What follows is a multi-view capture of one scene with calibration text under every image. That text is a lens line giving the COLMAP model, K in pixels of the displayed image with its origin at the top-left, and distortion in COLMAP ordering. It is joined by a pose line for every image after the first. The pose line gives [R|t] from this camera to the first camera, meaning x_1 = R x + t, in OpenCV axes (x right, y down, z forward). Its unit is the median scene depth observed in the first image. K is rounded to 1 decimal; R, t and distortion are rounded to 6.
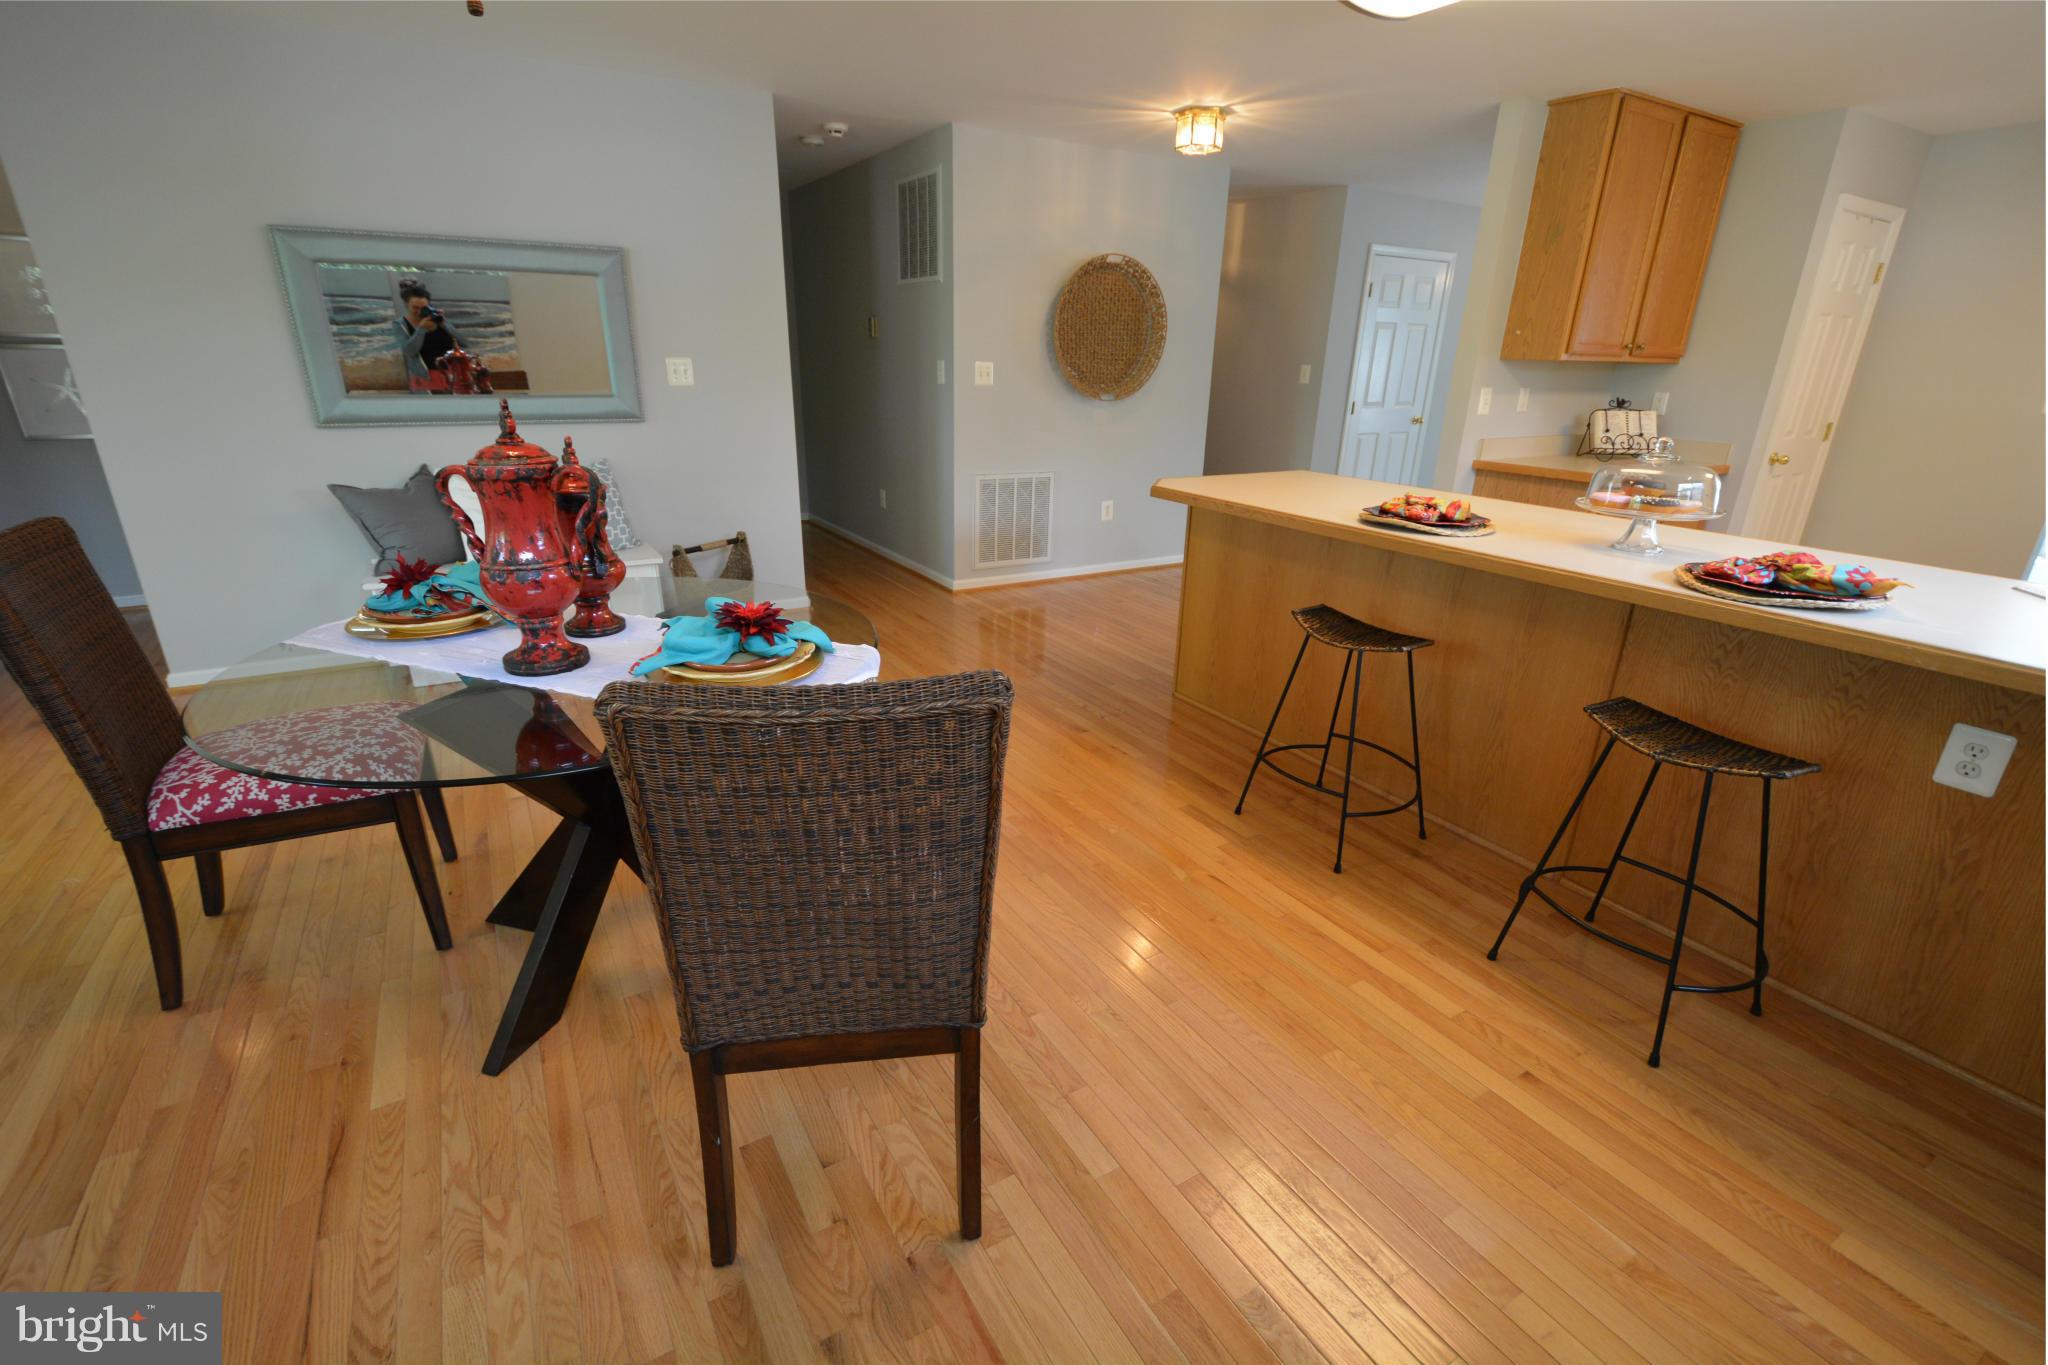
lens RADIAL K [[904.2, 0, 1020.0], [0, 904.2, 693.0], [0, 0, 1]] dist [0.010495, -0.010110]
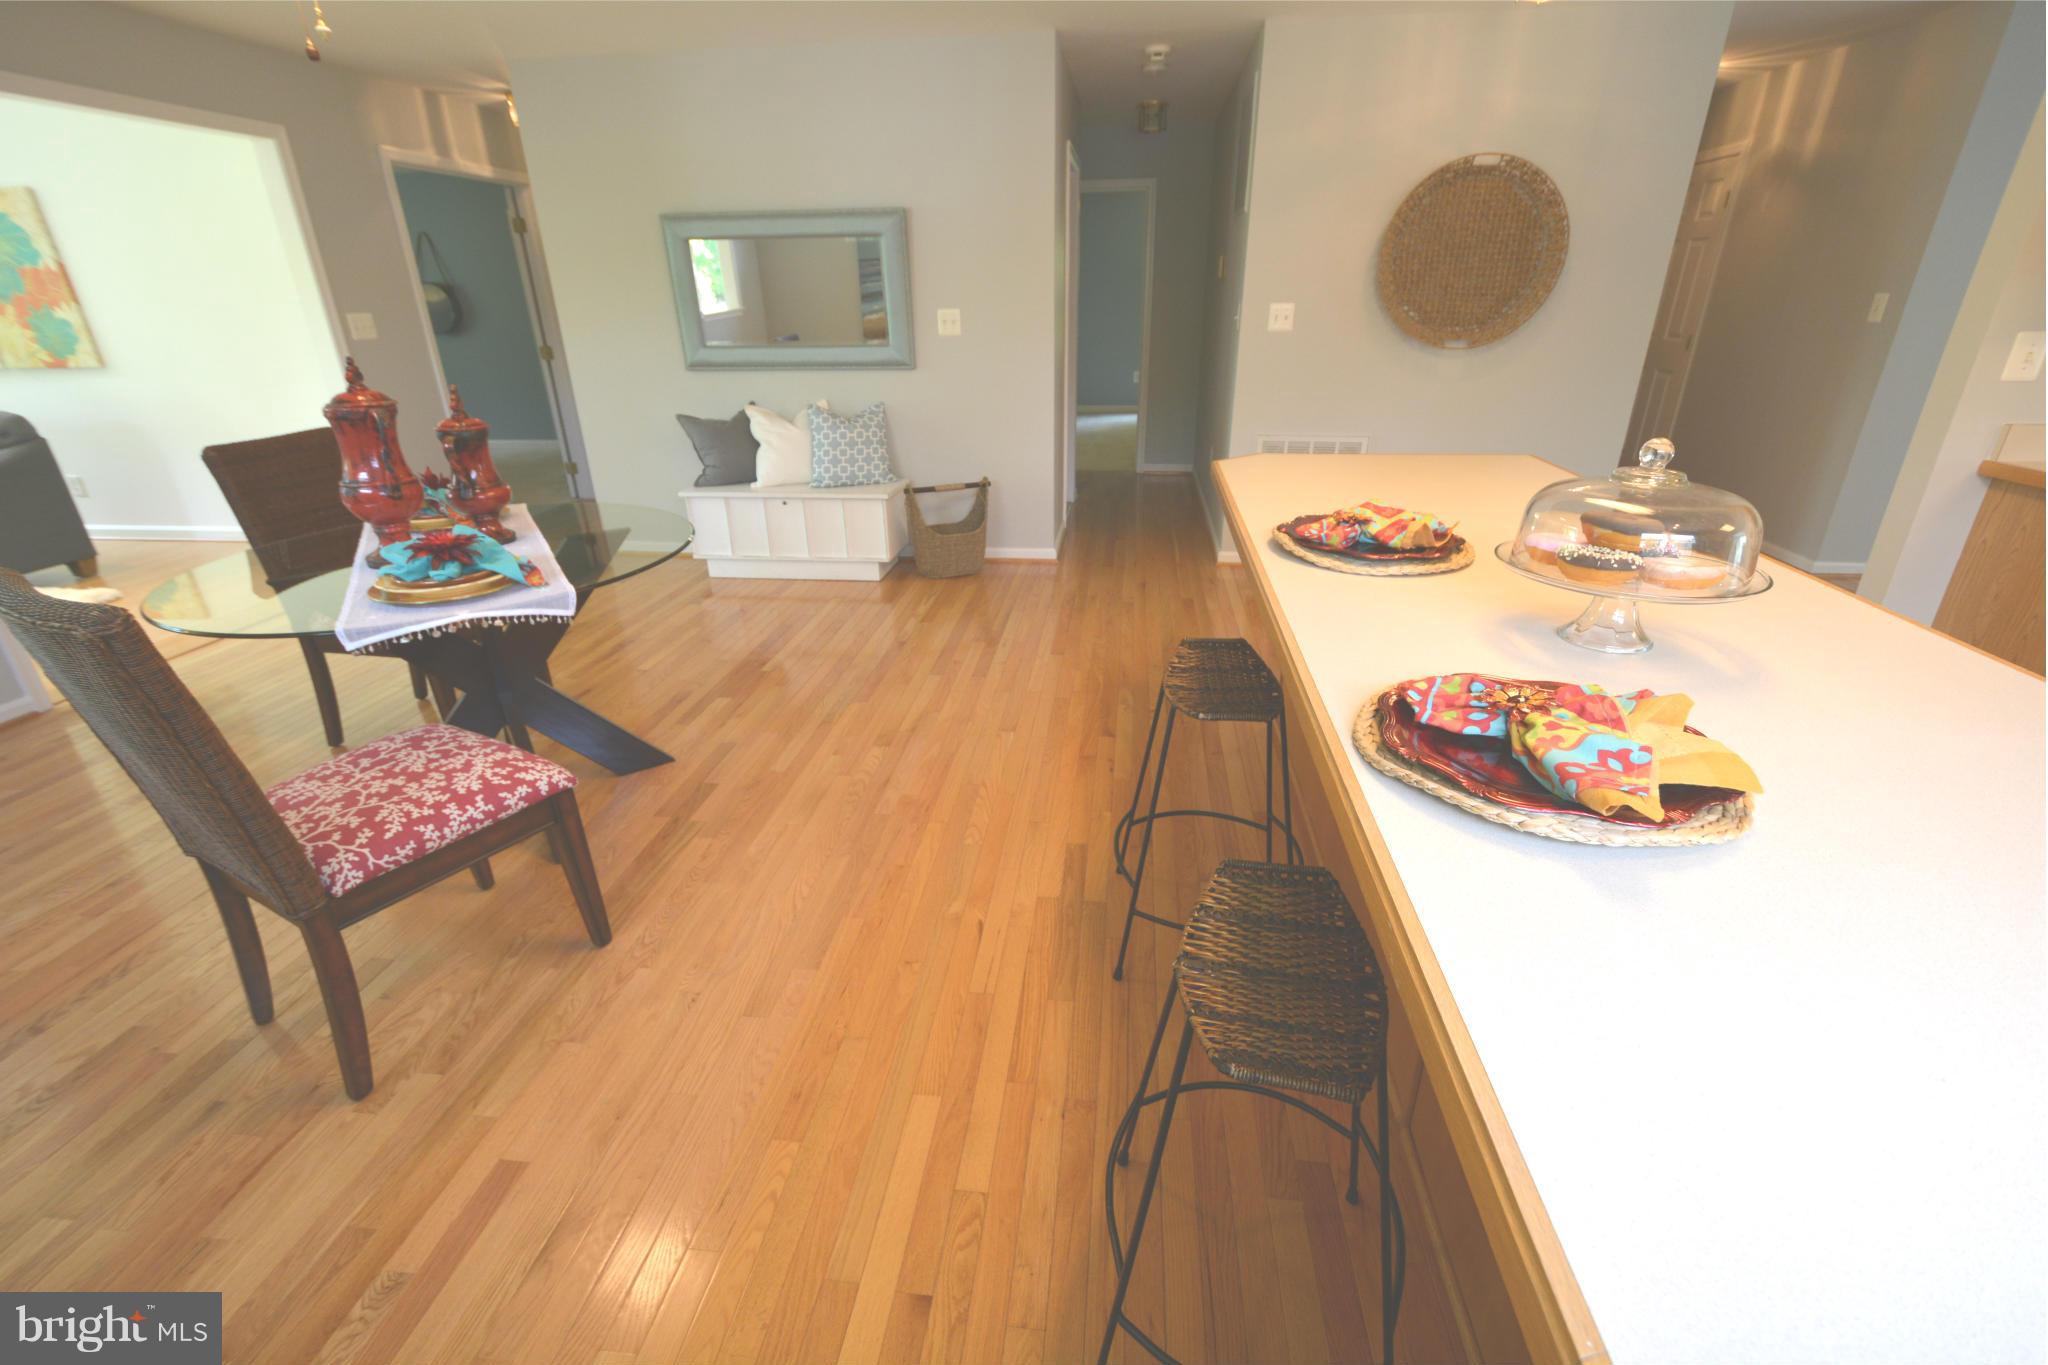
lens RADIAL K [[904.2, 0, 1020.0], [0, 904.2, 693.0], [0, 0, 1]] dist [0.010495, -0.010110]
pose [[0.789587, 0.218691, -0.573347, 0.363747], [-0.187566, 0.975634, 0.113828, -0.059583], [0.584270, 0.017664, 0.811367, 0.174382]]
